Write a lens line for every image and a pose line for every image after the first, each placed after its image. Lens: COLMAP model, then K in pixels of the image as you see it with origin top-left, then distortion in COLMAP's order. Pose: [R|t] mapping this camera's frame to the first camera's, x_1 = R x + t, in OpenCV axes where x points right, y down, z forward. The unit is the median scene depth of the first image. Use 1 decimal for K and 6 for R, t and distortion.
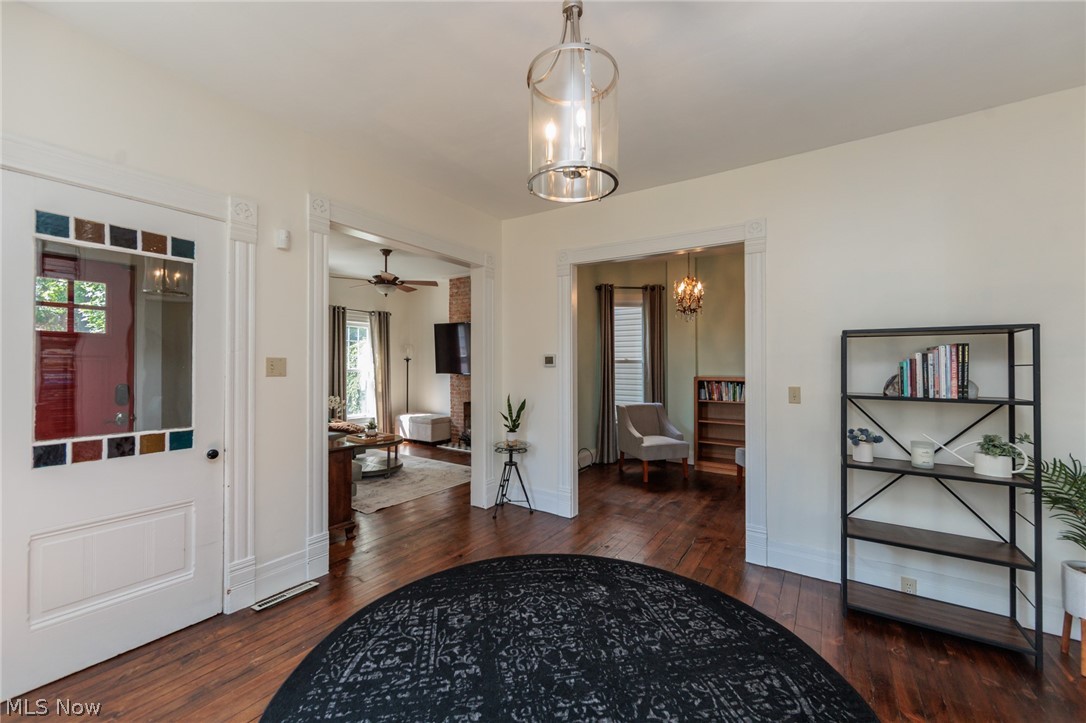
lens RADIAL K [[423.8, 0, 545.4], [0, 423.8, 363.7], [0, 0, 1]] dist [-0.003097, -0.000288]
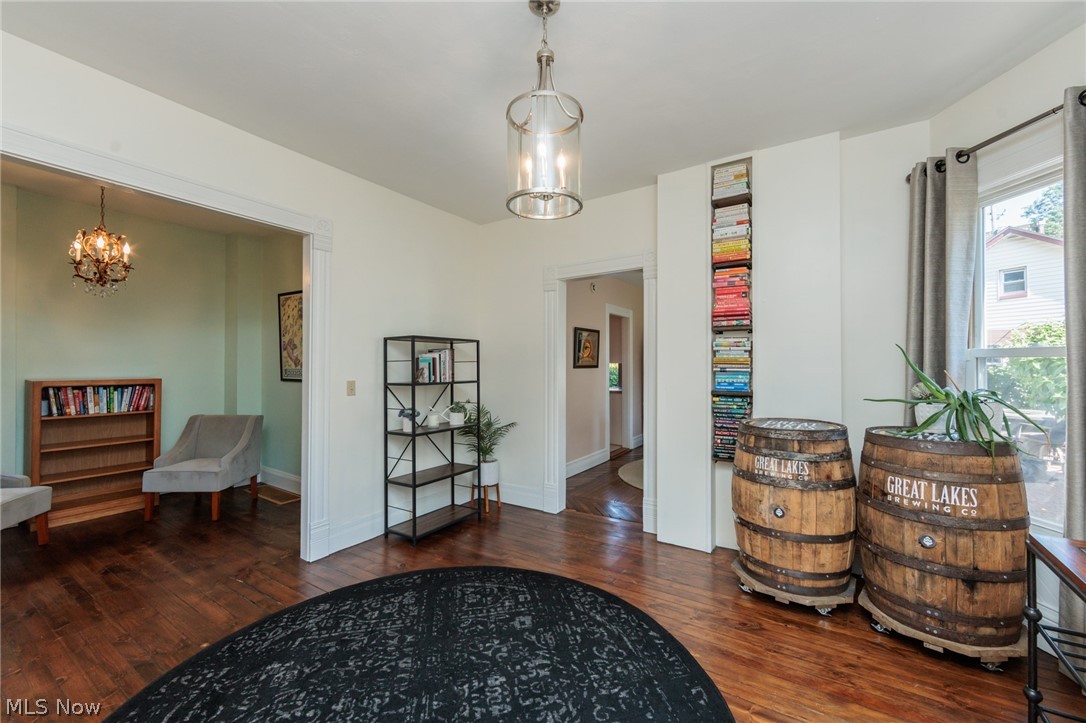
lens RADIAL K [[423.8, 0, 551.8], [0, 423.8, 362.0], [0, 0, 1]] dist [-0.003097, -0.000288]
pose [[-0.012935, 0.001982, 0.999914, -0.760426], [-0.000139, 0.999998, -0.001984, 0.008363], [-0.999916, -0.000165, -0.012934, 0.670187]]
